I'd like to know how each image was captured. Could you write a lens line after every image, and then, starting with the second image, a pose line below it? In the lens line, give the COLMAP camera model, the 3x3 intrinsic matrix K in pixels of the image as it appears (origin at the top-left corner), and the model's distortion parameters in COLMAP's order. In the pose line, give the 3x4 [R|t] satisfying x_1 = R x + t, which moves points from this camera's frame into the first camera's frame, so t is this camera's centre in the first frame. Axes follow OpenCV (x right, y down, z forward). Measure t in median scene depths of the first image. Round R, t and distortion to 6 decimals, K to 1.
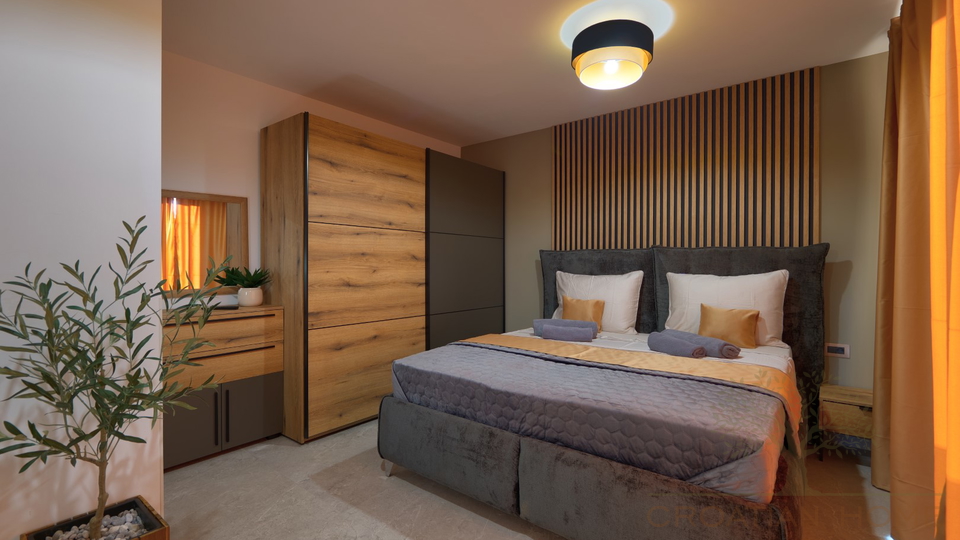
lens RADIAL K [[425.8, 0, 480.0], [0, 425.8, 270.0], [0, 0, 1]] dist [-0.035356, 0.000030]
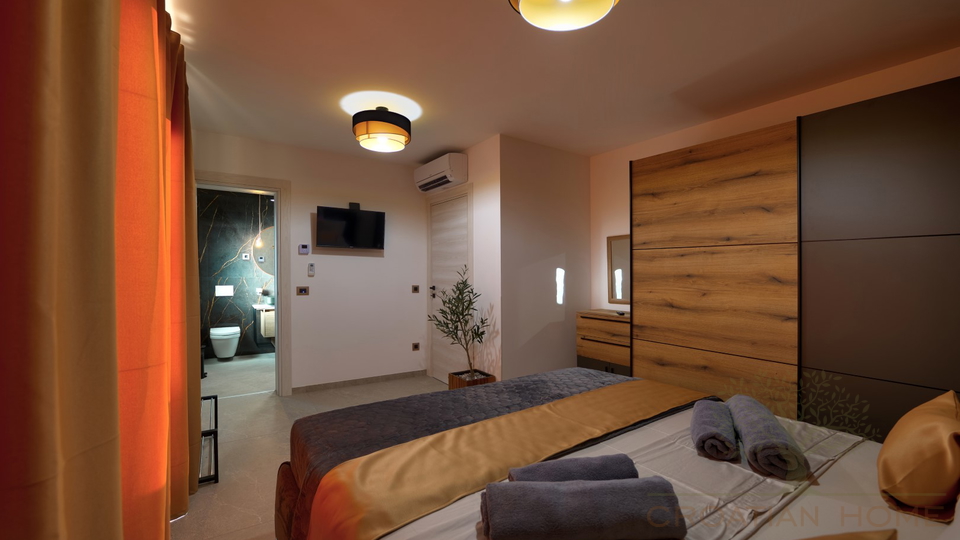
lens RADIAL K [[391.0, 0, 480.0], [0, 391.0, 270.0], [0, 0, 1]] dist [0.000070, -0.000062]
pose [[-0.300656, 0.000887, -0.953732, 0.702919], [-0.007933, 0.999963, 0.003431, -0.049377], [0.953700, 0.008597, -0.300638, 0.806285]]
